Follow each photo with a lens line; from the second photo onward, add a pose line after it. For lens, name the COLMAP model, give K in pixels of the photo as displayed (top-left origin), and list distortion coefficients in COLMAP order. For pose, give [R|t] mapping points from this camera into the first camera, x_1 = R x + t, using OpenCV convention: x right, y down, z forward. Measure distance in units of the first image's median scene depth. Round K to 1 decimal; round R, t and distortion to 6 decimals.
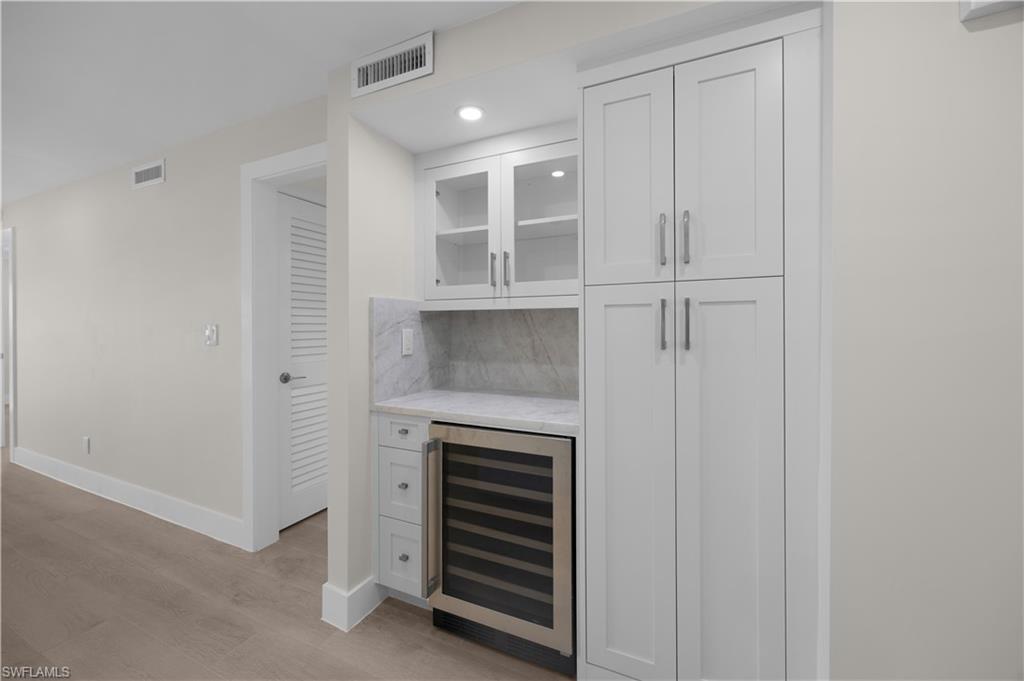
lens RADIAL K [[399.6, 0, 512.7], [0, 399.6, 329.8], [0, 0, 1]] dist [-0.002280, 0.000328]
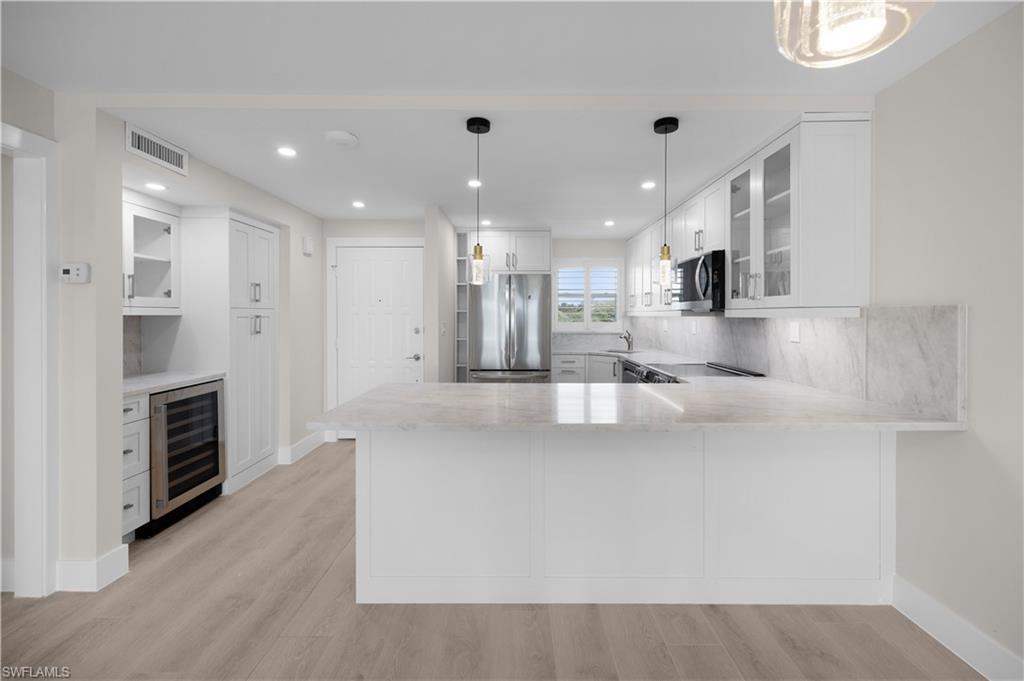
lens RADIAL K [[425.7, 0, 527.2], [0, 425.7, 315.5], [0, 0, 1]] dist [0.010242, 0.000921]
pose [[-0.430453, -0.001344, 0.902612, -1.990218], [0.000229, 0.999999, 0.001599, -0.053504], [-0.902613, 0.000895, -0.430453, 0.403515]]
